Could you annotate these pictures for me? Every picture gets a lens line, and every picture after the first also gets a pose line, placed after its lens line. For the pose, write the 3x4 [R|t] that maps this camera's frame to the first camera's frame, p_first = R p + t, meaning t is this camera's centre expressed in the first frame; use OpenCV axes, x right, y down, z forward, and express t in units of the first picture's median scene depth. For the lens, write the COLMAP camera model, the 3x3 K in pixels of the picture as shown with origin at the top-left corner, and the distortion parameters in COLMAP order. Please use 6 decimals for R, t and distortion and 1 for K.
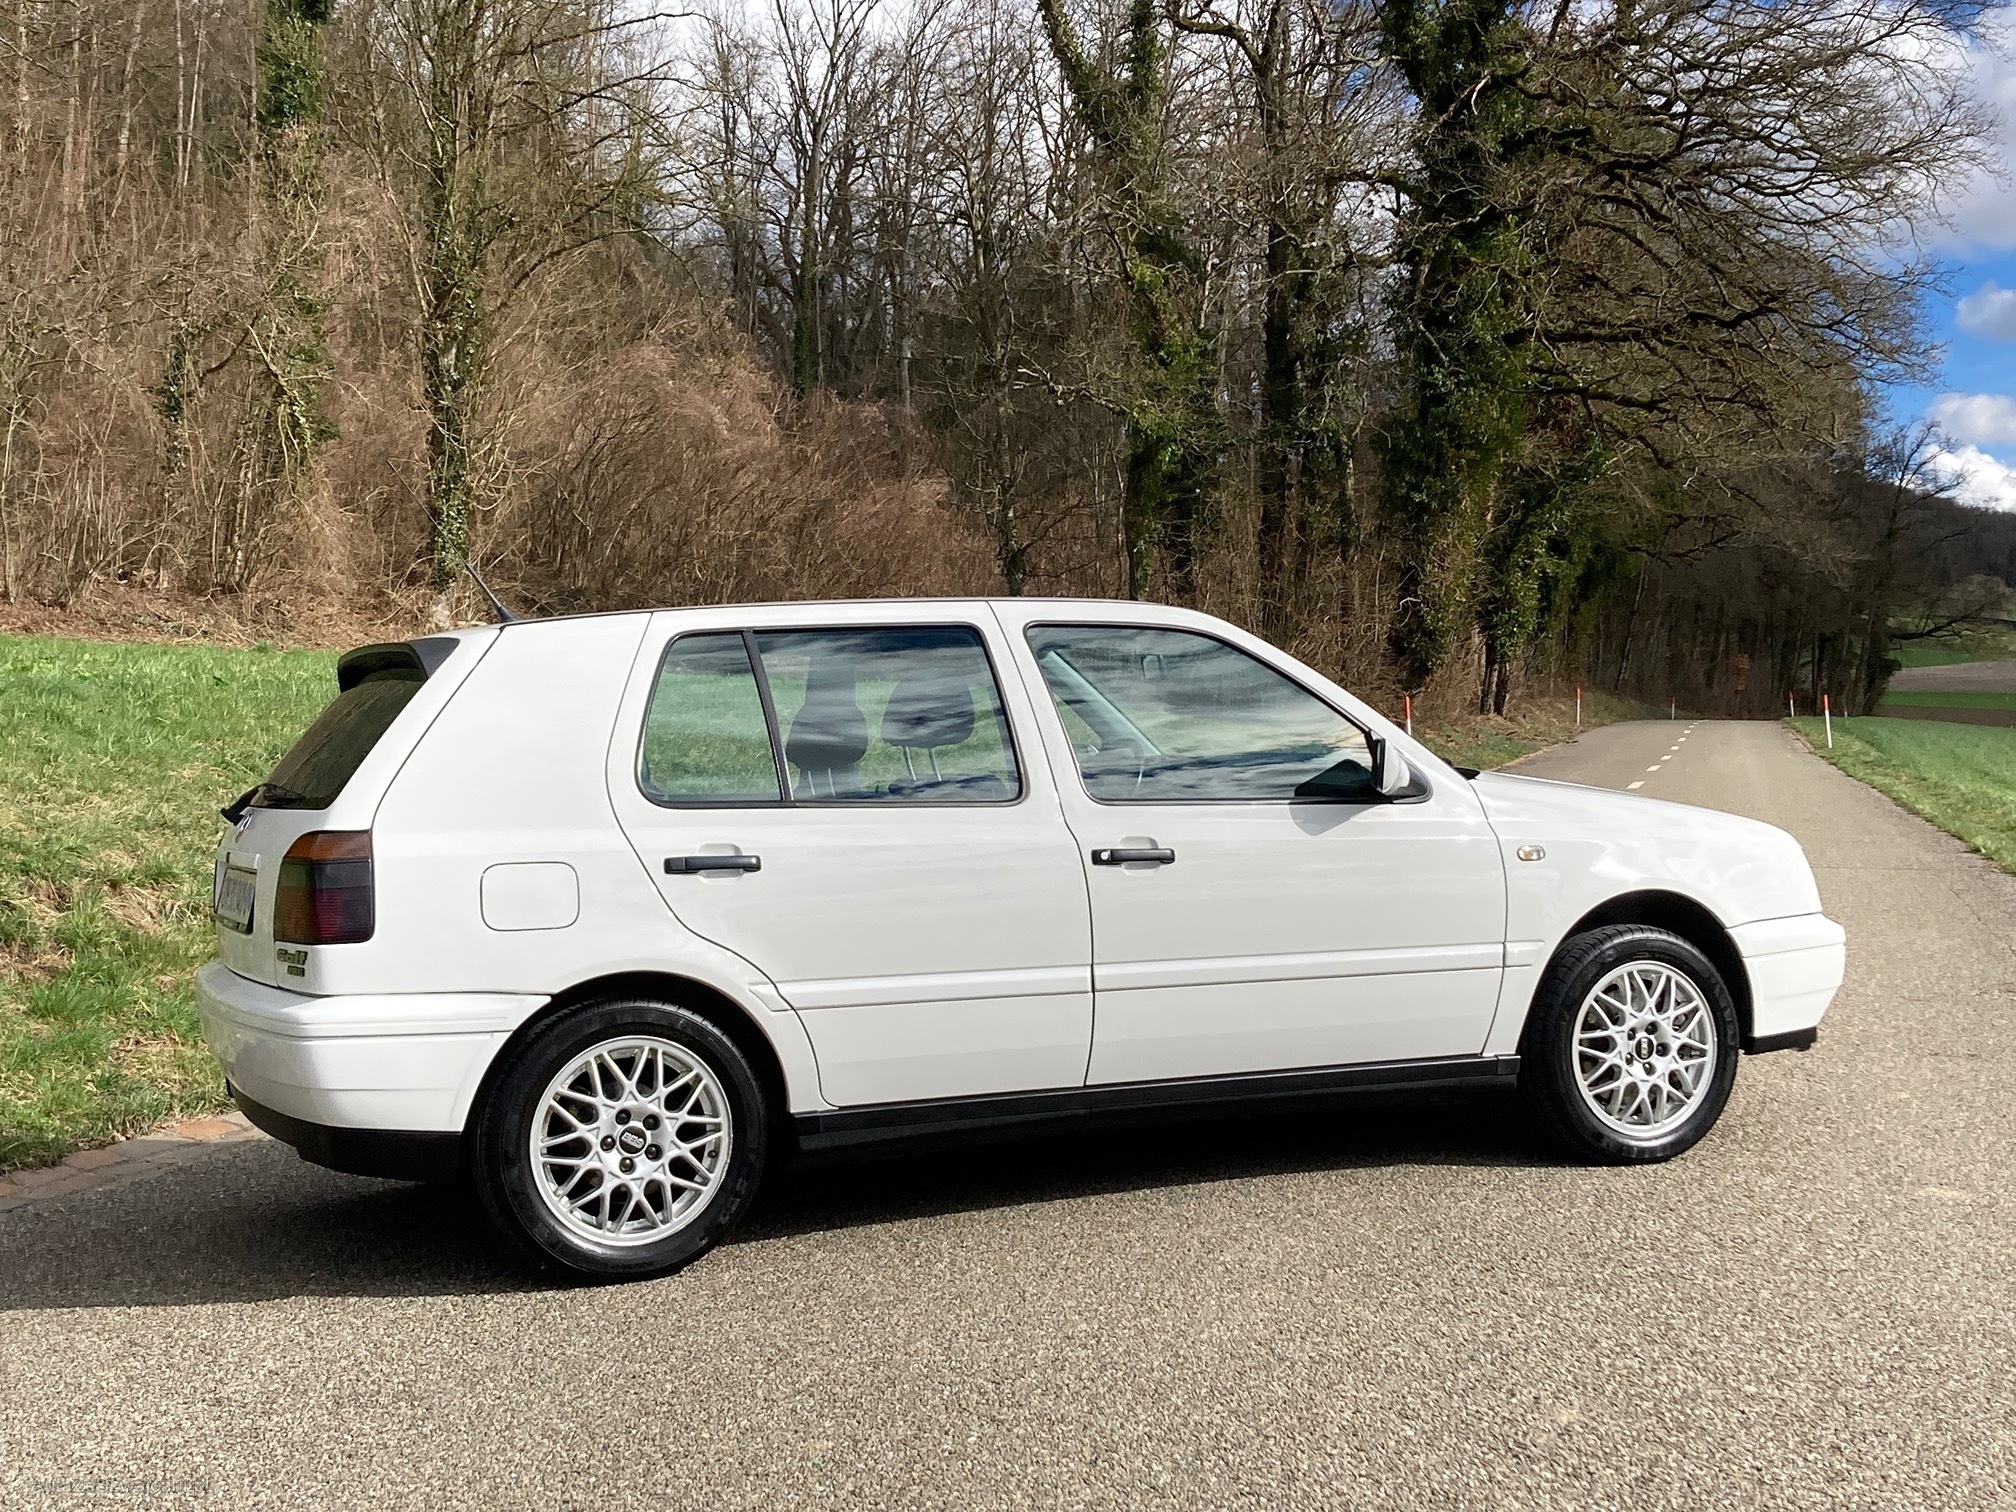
lens RADIAL K [[2591.2, 0, 997.6], [0, 2591.2, 748.9], [0, 0, 1]] dist [0.055950, 0.000000]
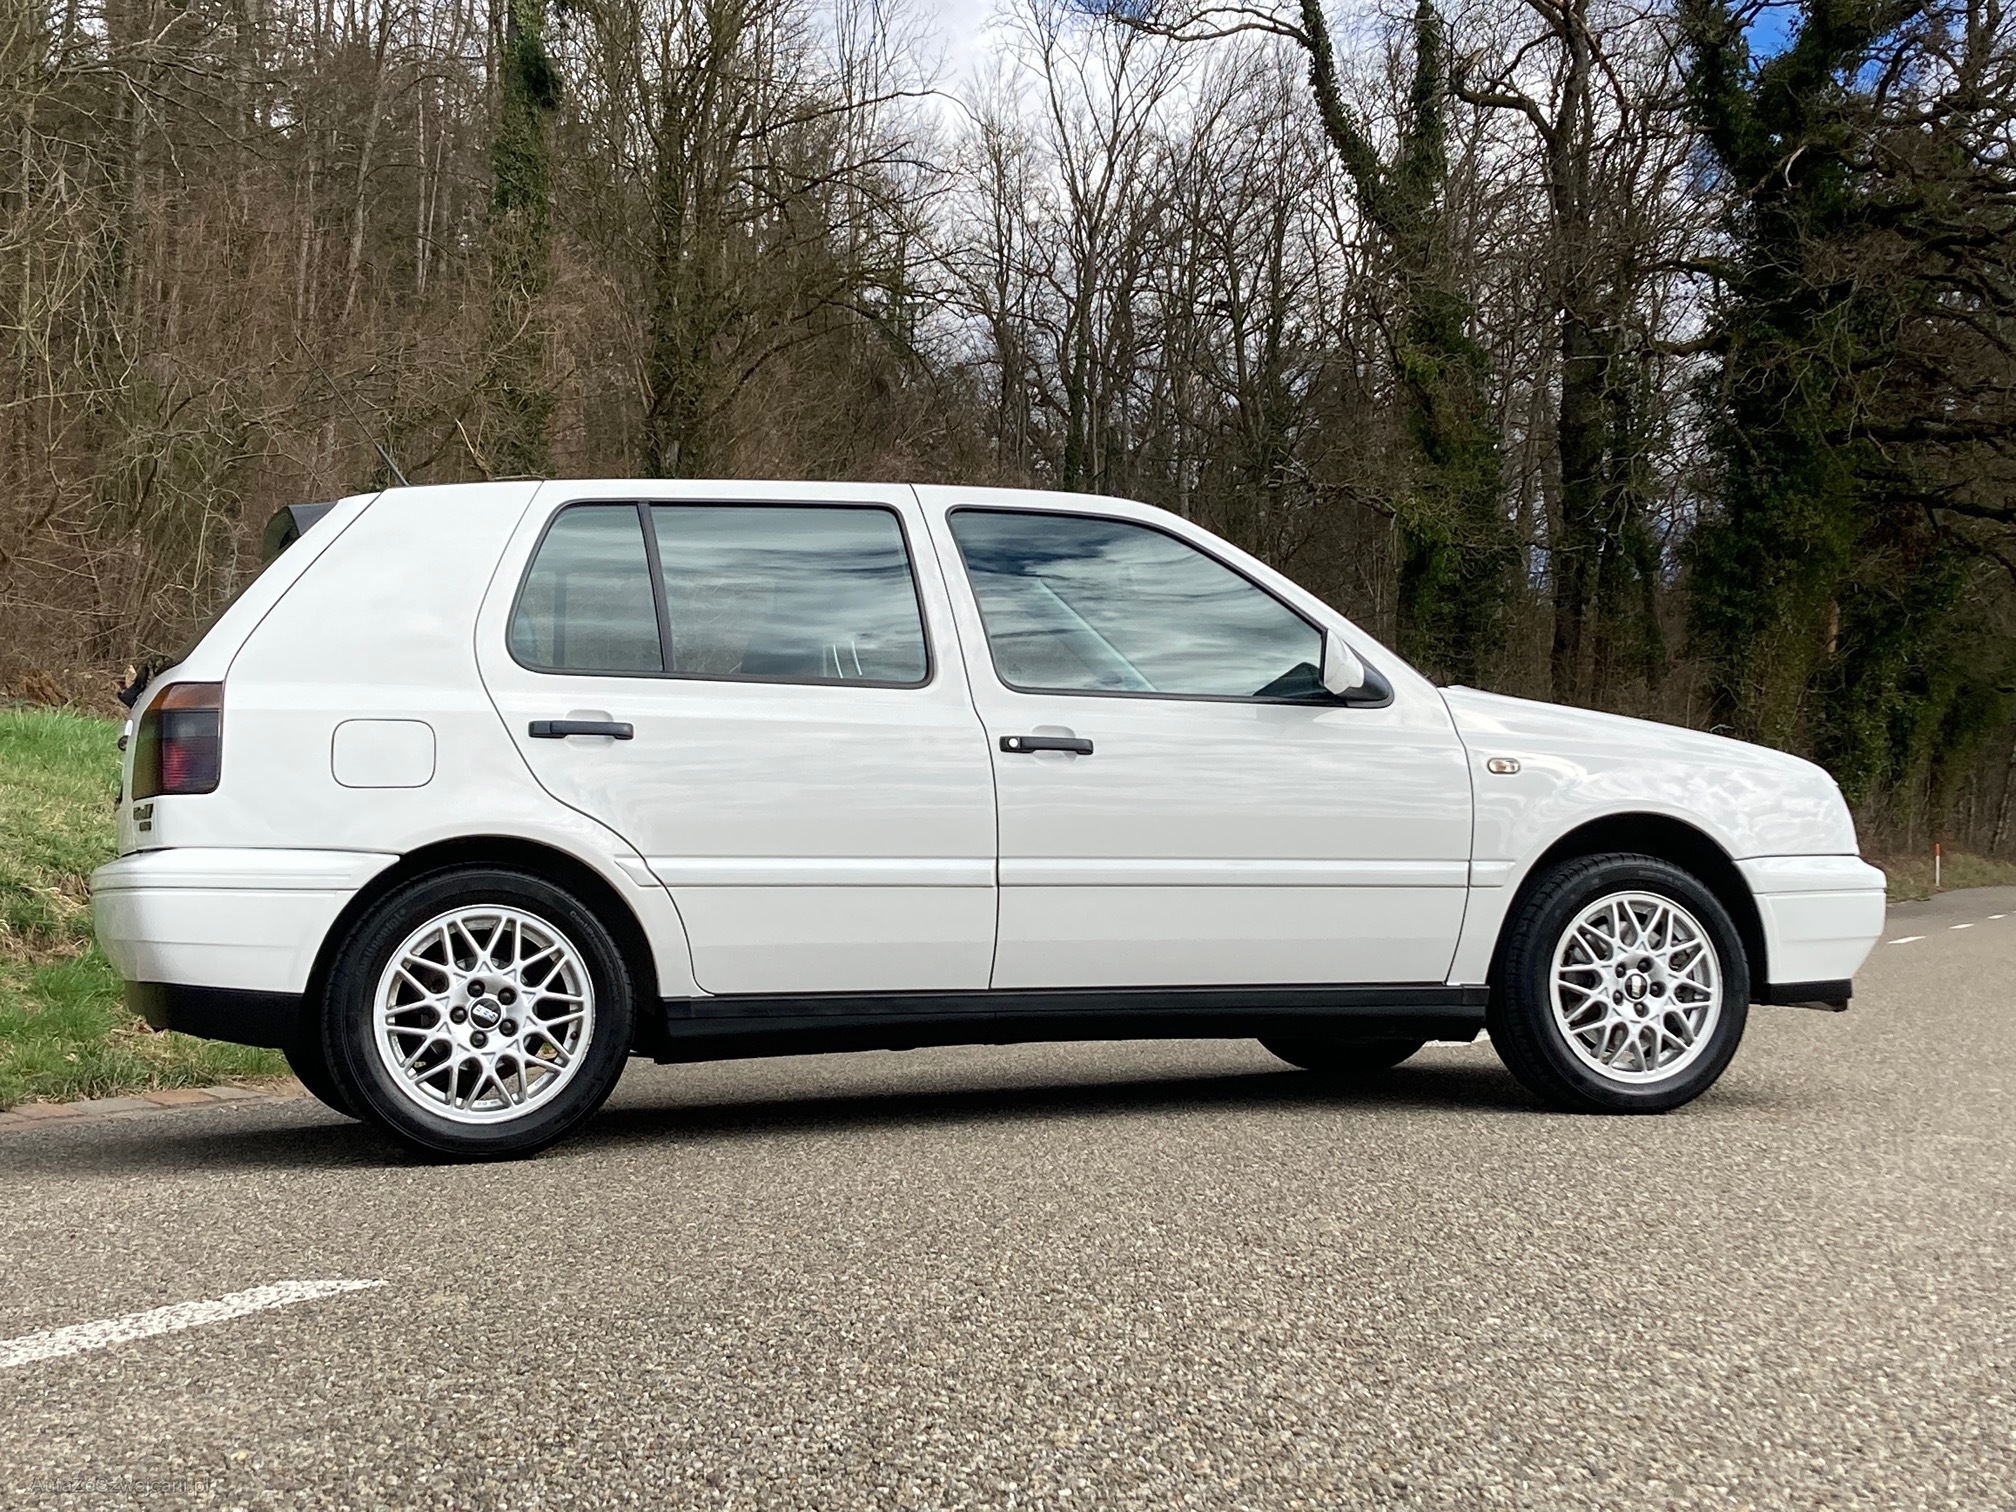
lens RADIAL K [[2851.2, 0, 1018.4], [0, 2851.2, 759.5], [0, 0, 1]] dist [0.062782, 0.000000]
pose [[0.994648, 0.009862, -0.102853, 0.135255], [-0.015806, 0.998241, -0.057136, 0.096154], [0.102109, 0.058455, 0.993054, -0.023646]]
